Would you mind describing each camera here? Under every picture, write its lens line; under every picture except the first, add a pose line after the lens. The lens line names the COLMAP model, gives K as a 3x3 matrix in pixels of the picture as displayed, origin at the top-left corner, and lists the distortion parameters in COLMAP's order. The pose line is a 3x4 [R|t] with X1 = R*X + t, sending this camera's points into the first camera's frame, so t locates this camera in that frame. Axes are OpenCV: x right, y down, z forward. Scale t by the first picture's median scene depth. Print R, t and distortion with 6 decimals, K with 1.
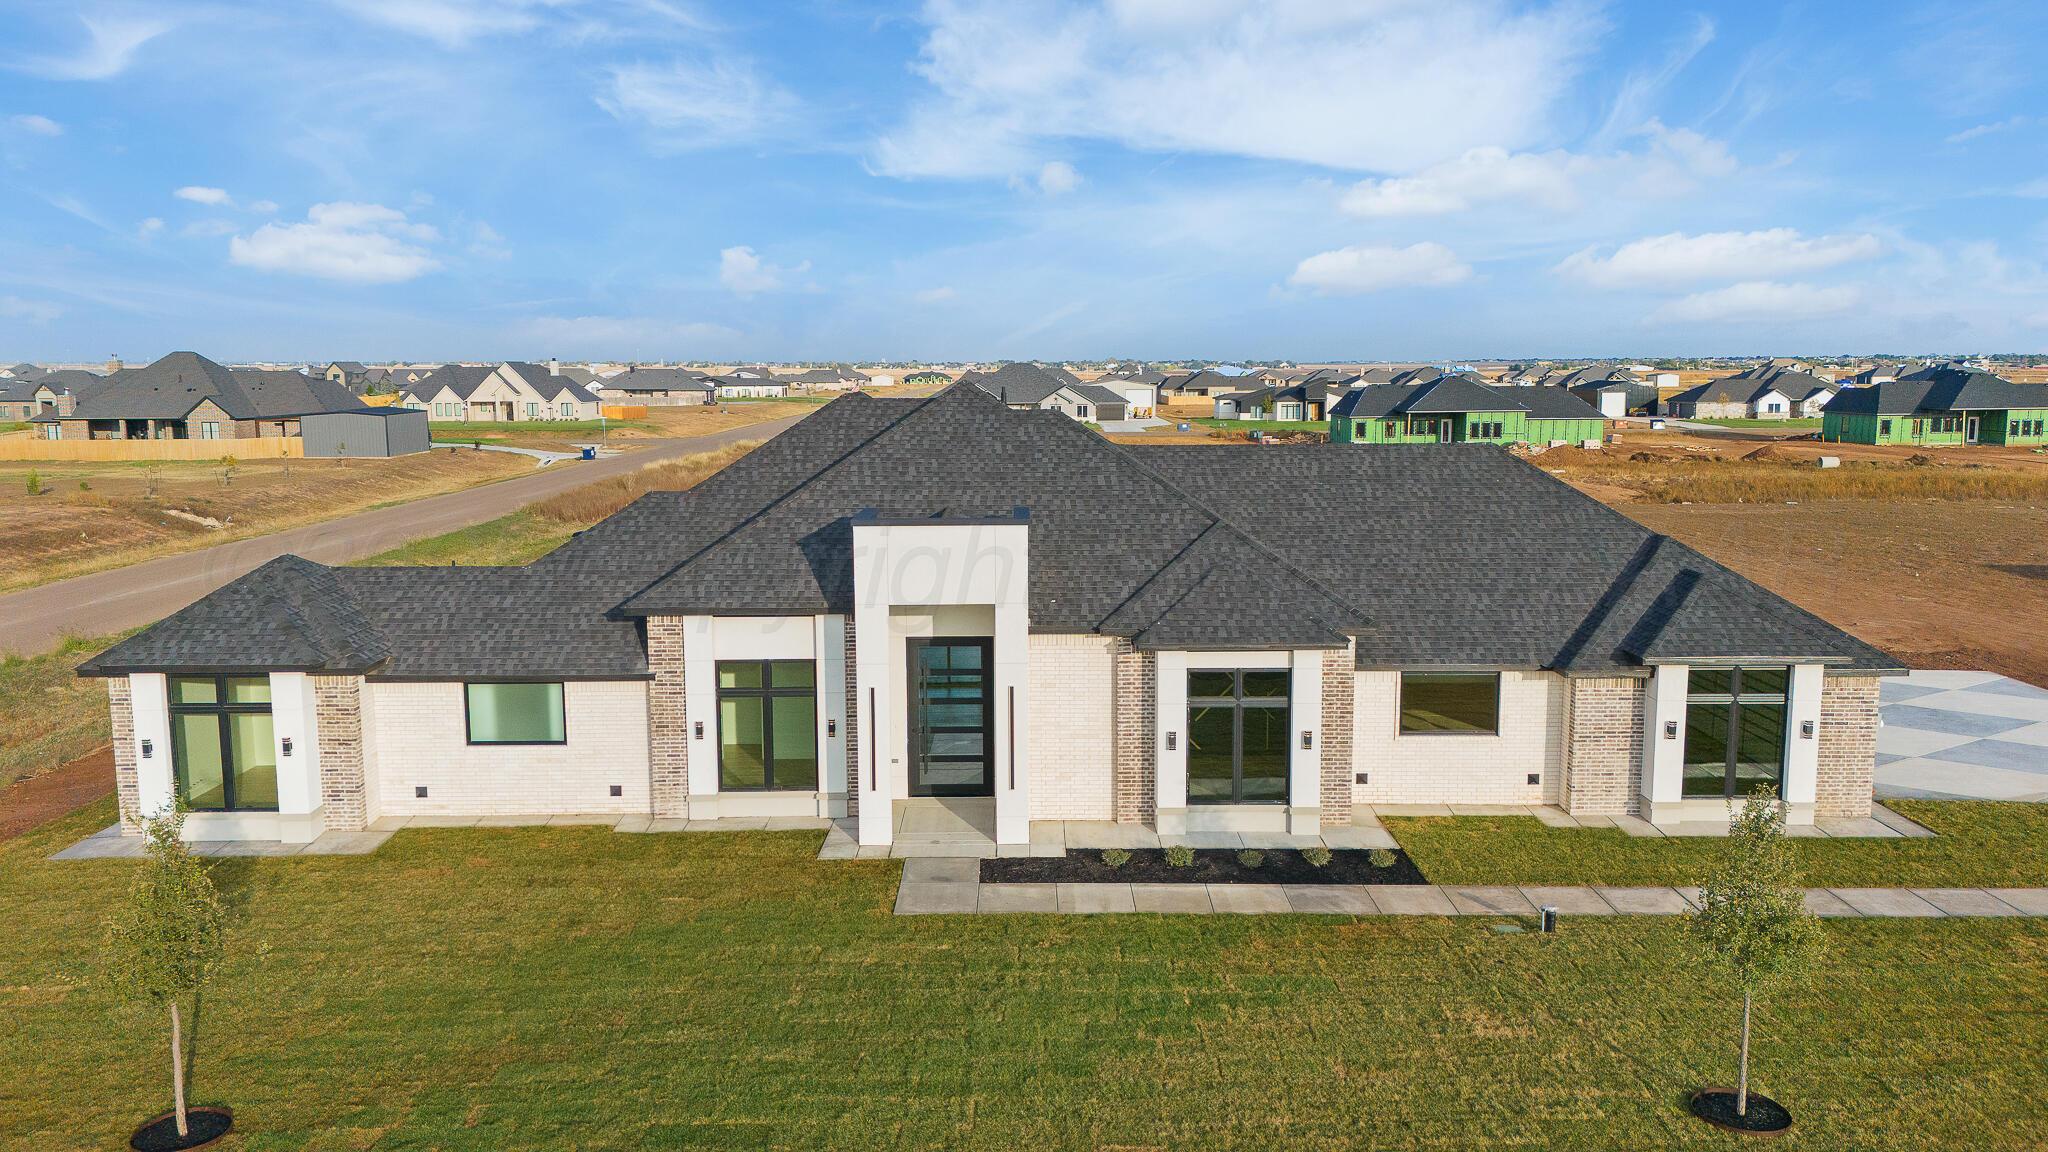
lens RADIAL K [[1493.6, 0, 1024.0], [0, 1493.6, 576.0], [0, 0, 1]] dist [0.083085, -0.083771]
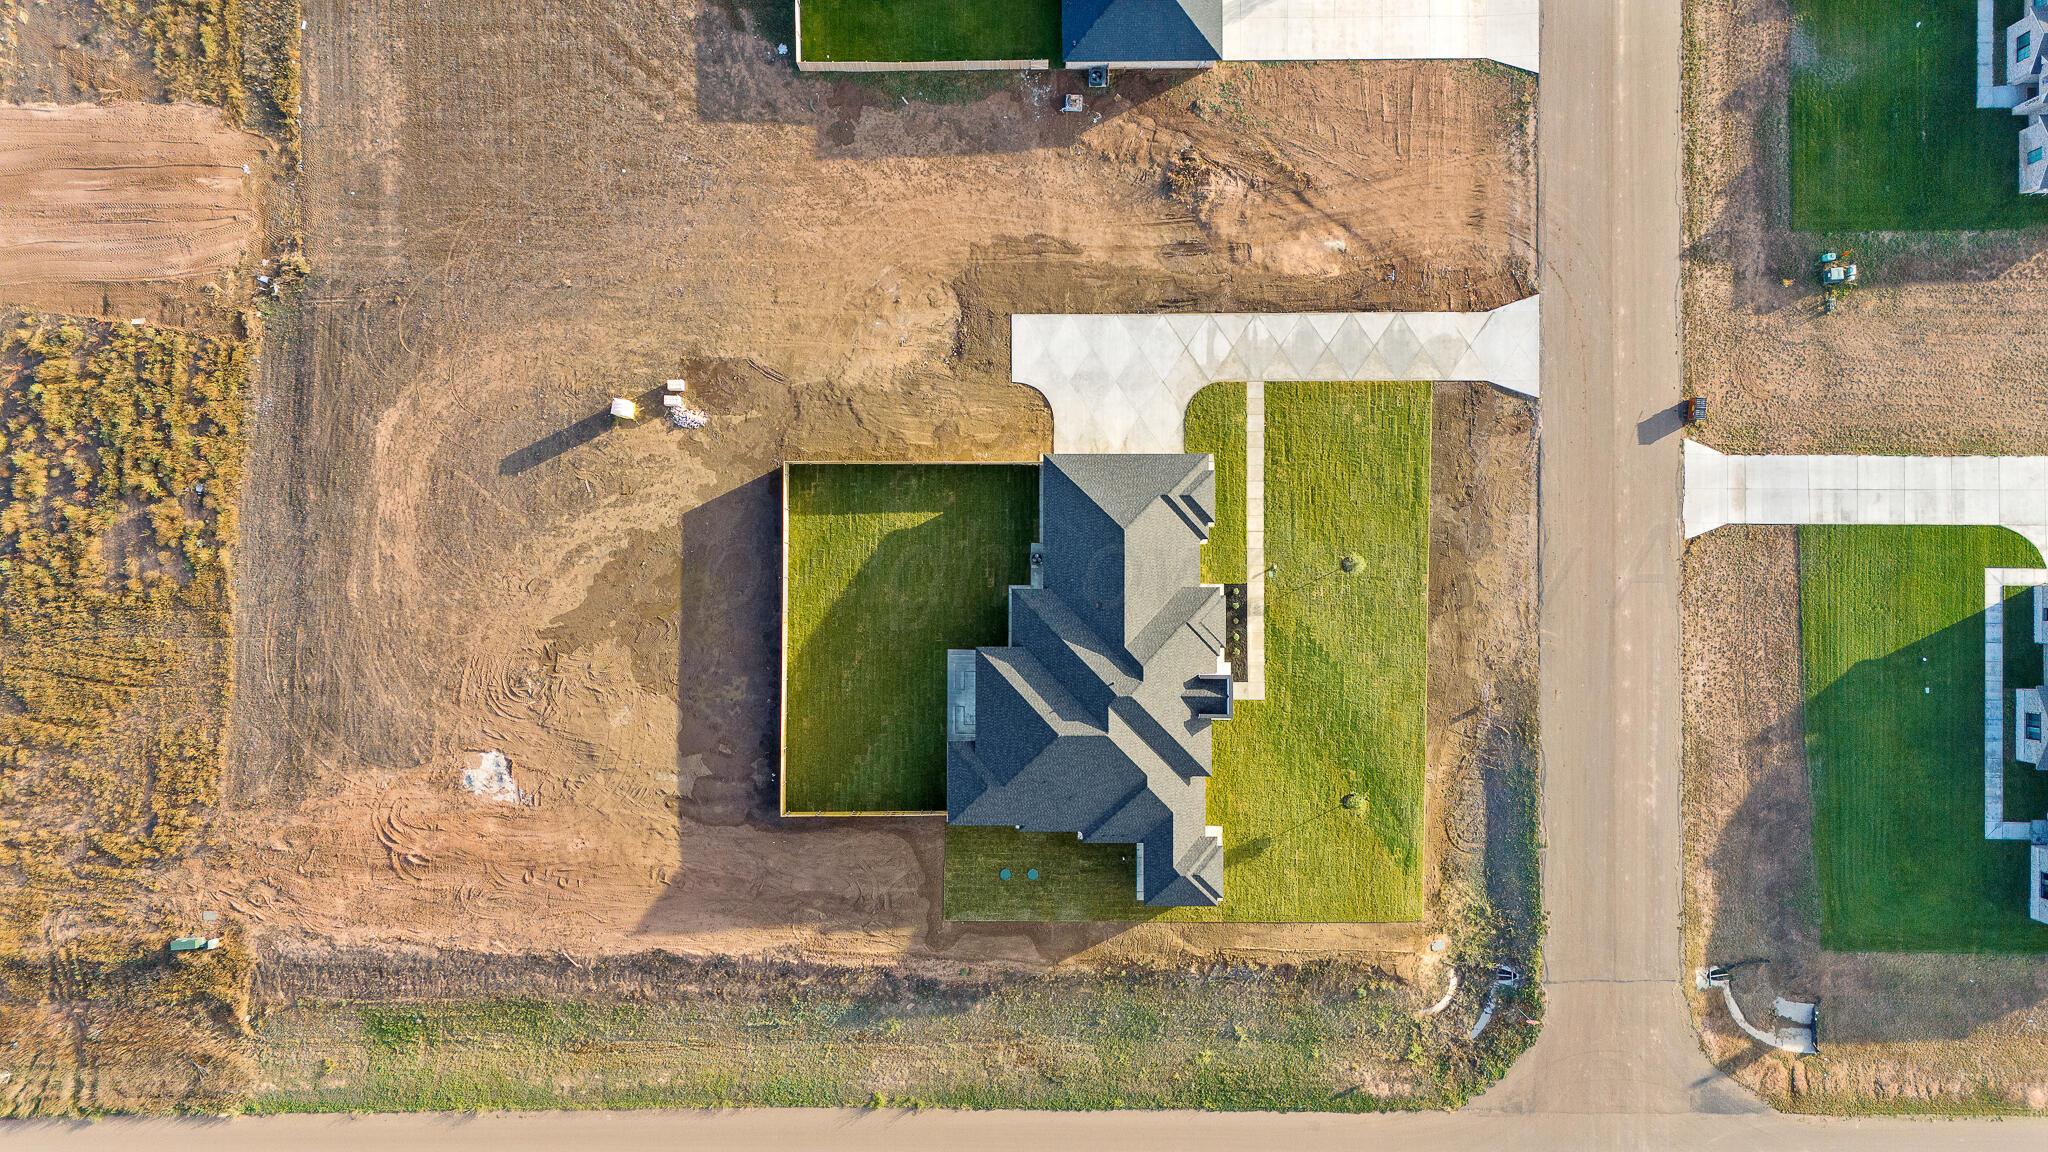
lens RADIAL K [[1493.6, 0, 1024.0], [0, 1493.6, 576.0], [0, 0, 1]] dist [0.083085, -0.083771]
pose [[0.005896, -0.999911, 0.011969, 0.206455], [0.136675, 0.012662, 0.990535, -3.871750], [-0.990598, -0.004205, 0.136737, 0.937163]]
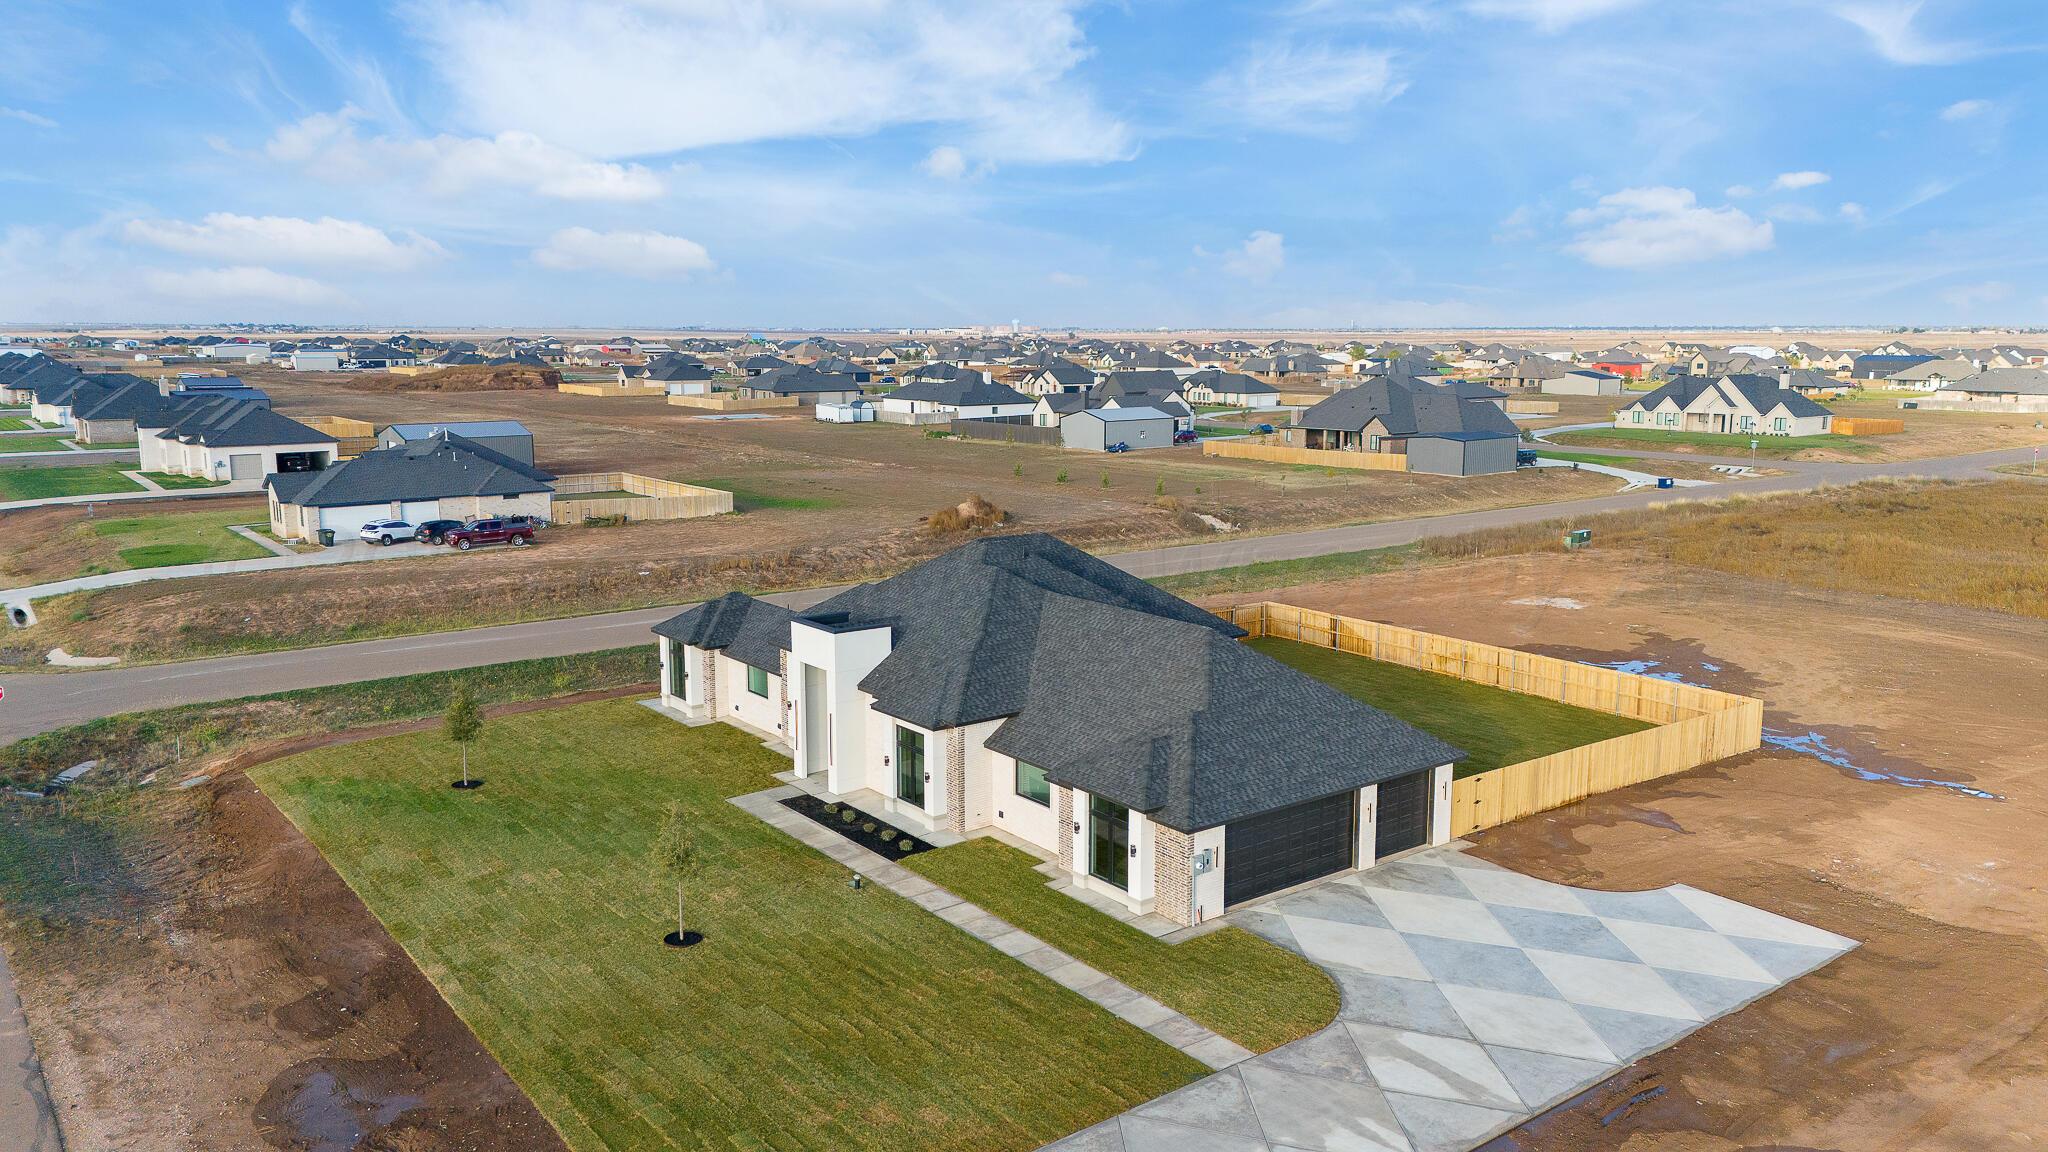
lens RADIAL K [[1493.6, 0, 1024.0], [0, 1493.6, 576.0], [0, 0, 1]] dist [0.083085, -0.083771]
pose [[0.604198, 0.133405, -0.785588, 1.568819], [-0.115020, 0.990162, 0.079682, -0.274098], [0.788489, 0.042215, 0.613598, -0.015919]]
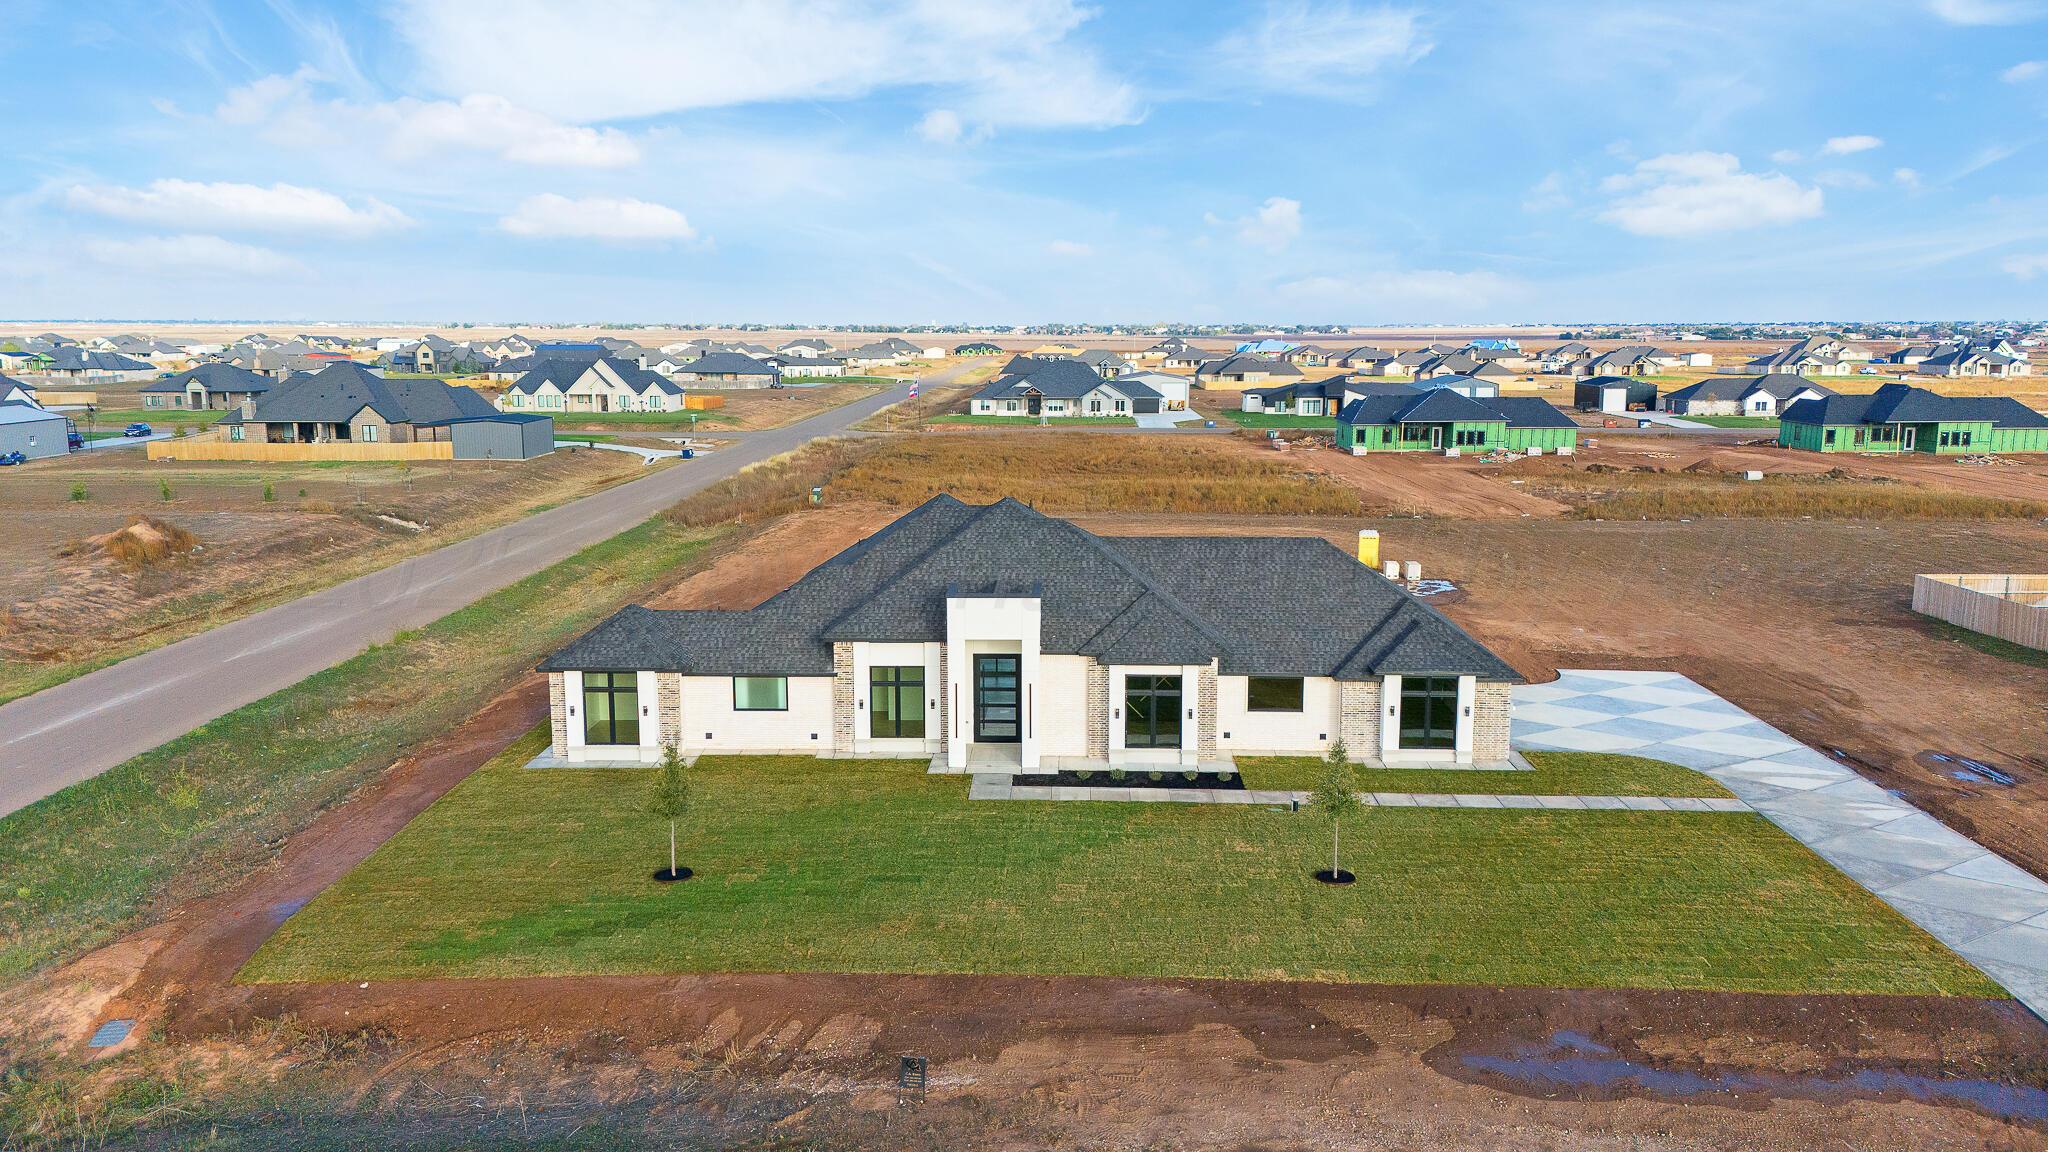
lens RADIAL K [[1493.6, 0, 1024.0], [0, 1493.6, 576.0], [0, 0, 1]] dist [0.083085, -0.083771]
pose [[0.999440, 0.009250, -0.032149, 0.040038], [-0.008439, 0.999645, 0.025288, -0.101110], [0.032371, -0.025002, 0.999163, -0.811037]]
